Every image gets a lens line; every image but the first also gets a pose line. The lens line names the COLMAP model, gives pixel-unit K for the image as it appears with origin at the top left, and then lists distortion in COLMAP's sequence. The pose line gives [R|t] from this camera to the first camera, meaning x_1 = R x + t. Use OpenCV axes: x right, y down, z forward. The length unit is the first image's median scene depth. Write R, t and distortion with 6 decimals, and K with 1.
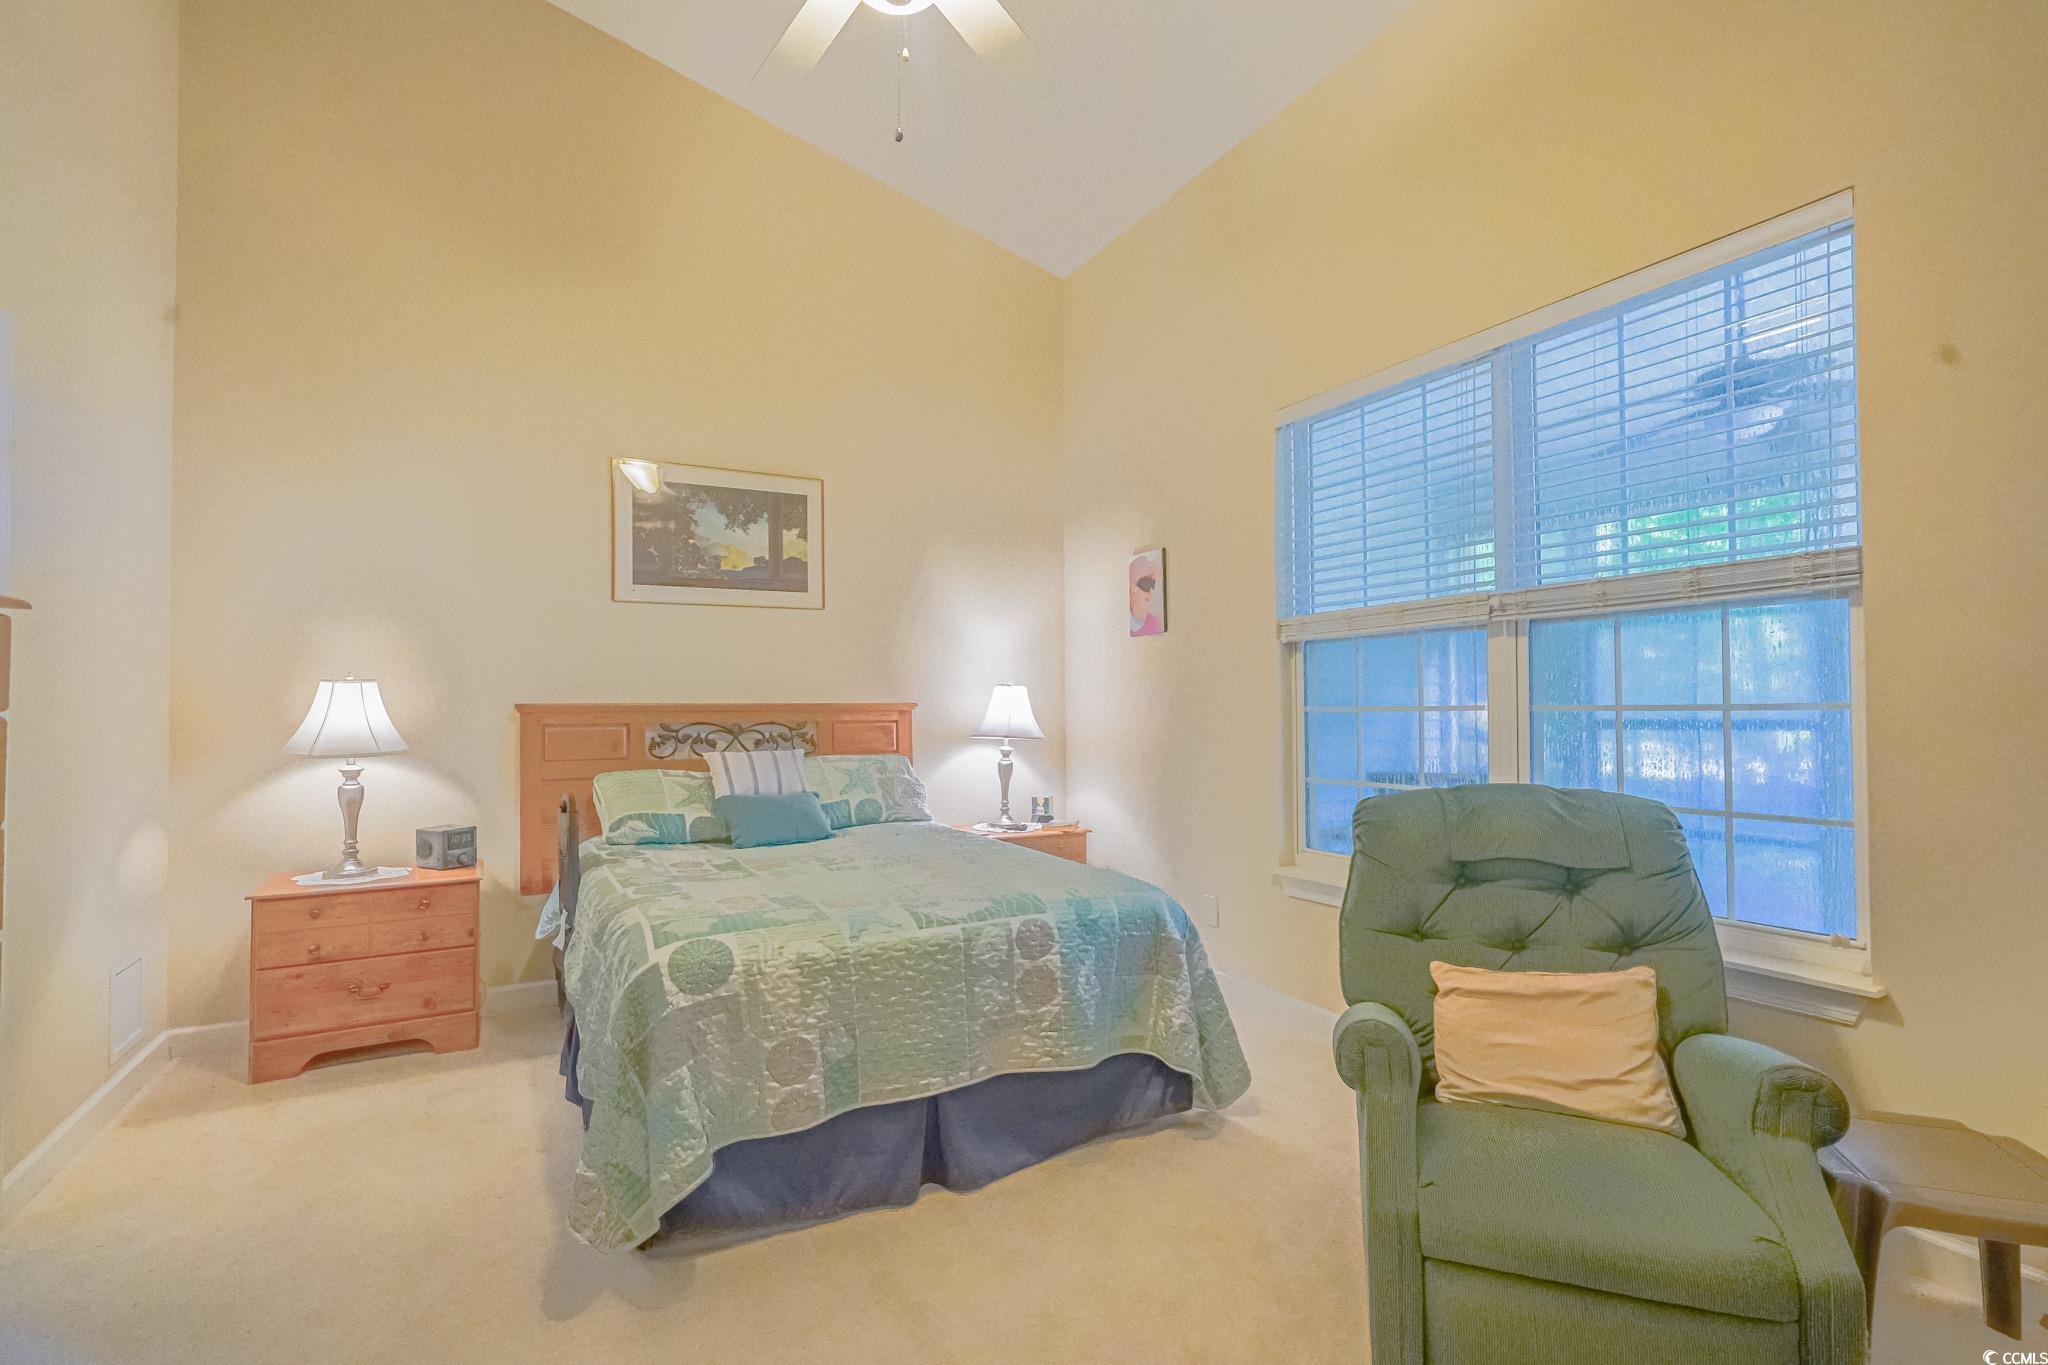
lens RADIAL K [[934.2, 0, 1036.2], [0, 934.2, 680.1], [0, 0, 1]] dist [-0.002228, 0.000278]
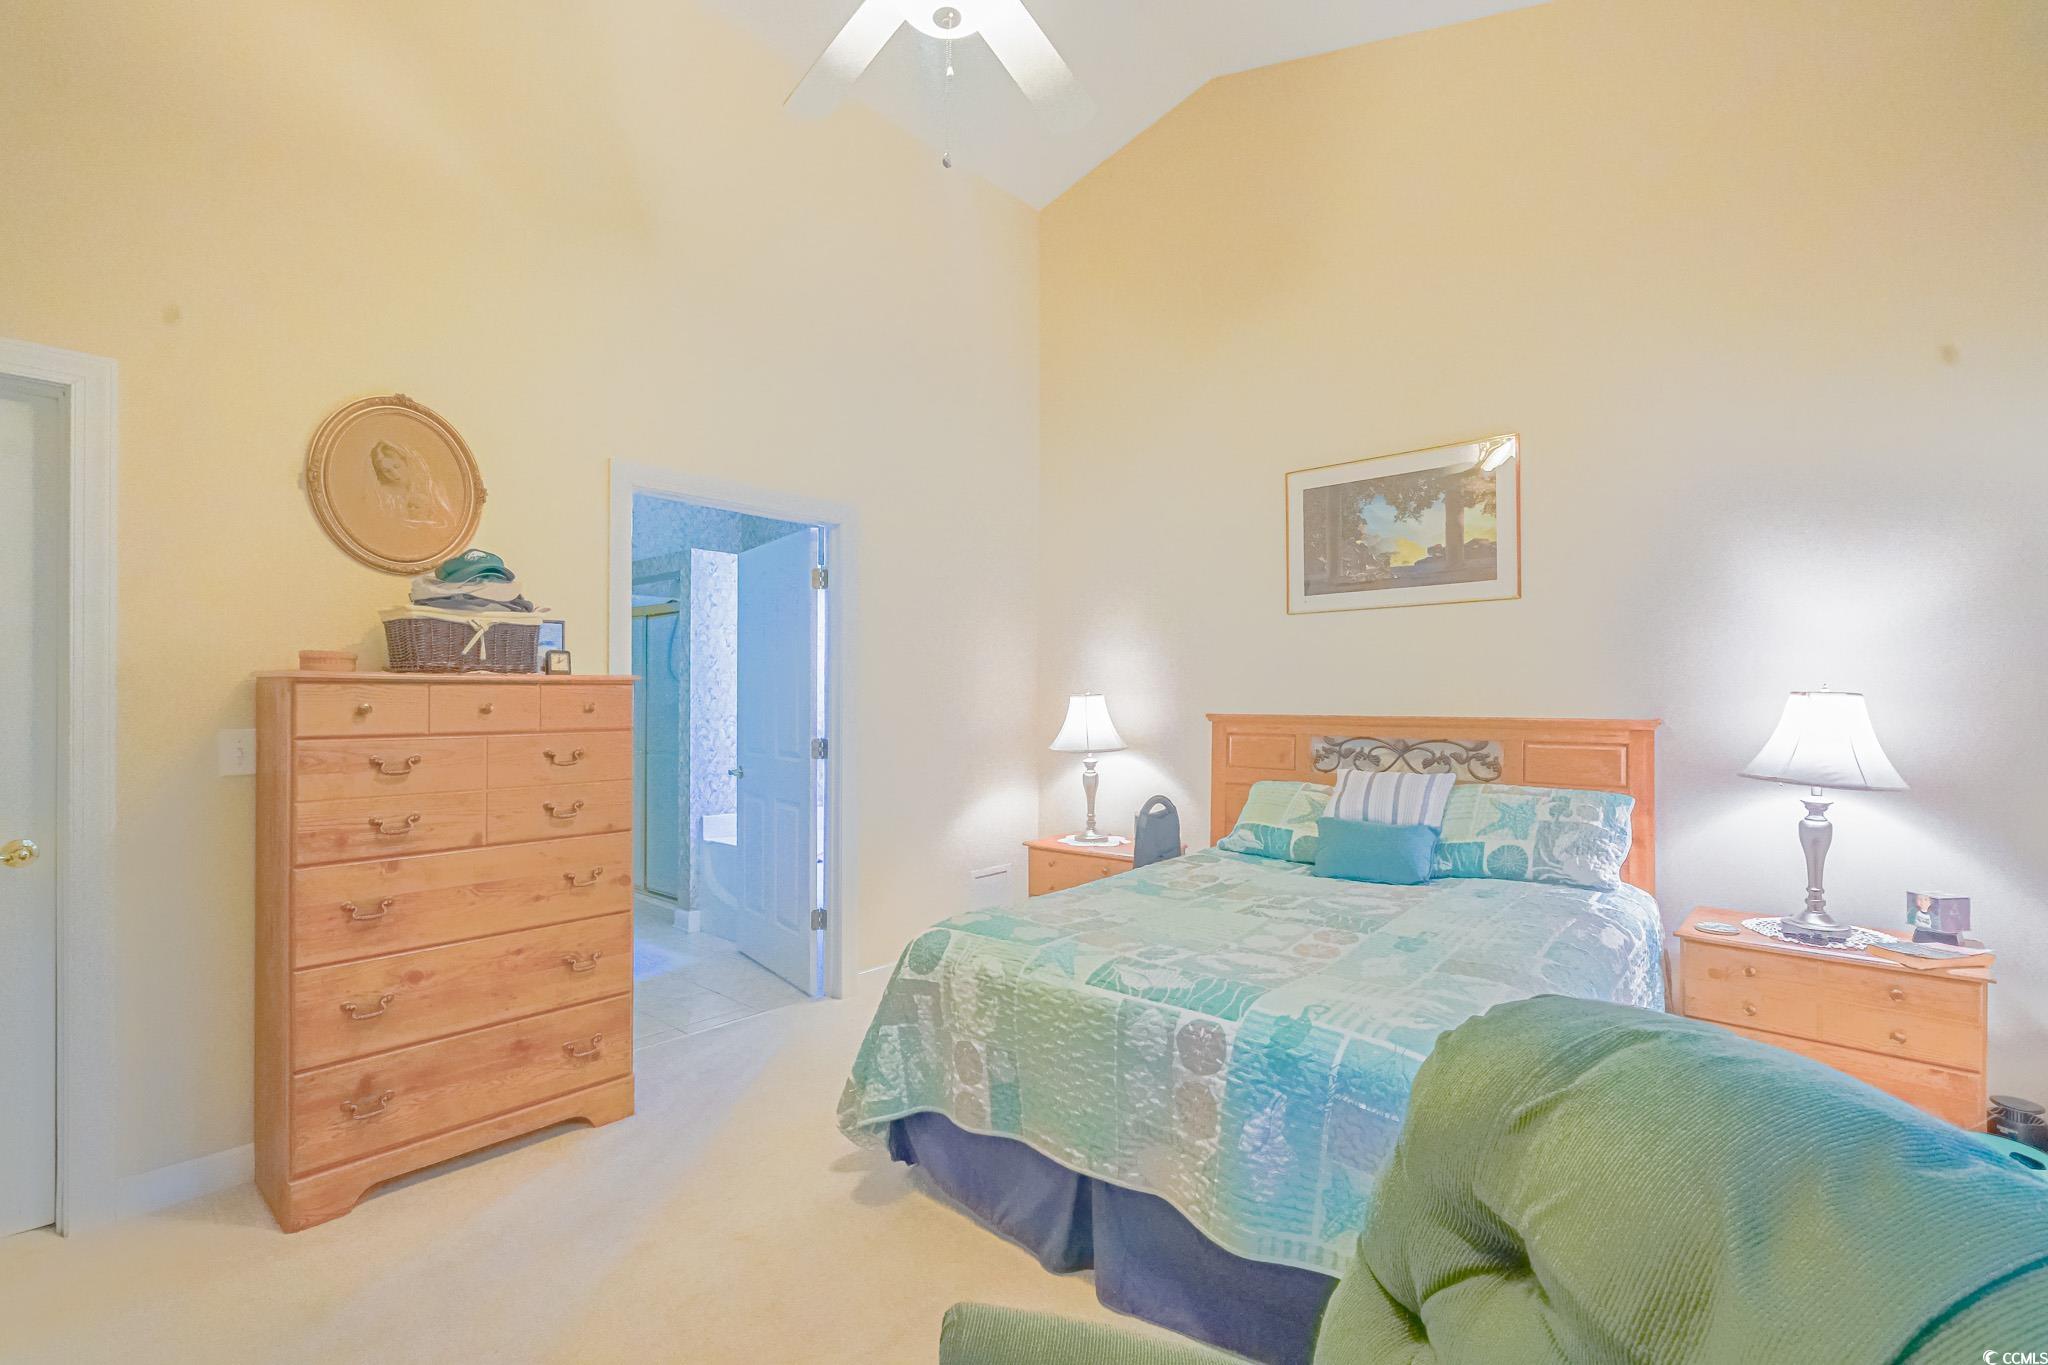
lens RADIAL K [[934.2, 0, 1035.2], [0, 934.2, 696.3], [0, 0, 1]] dist [-0.002228, 0.000278]
pose [[0.334110, 0.001599, -0.942533, 0.436589], [0.023076, 0.999685, 0.009876, -0.012256], [0.942252, -0.025049, 0.333967, 0.409059]]
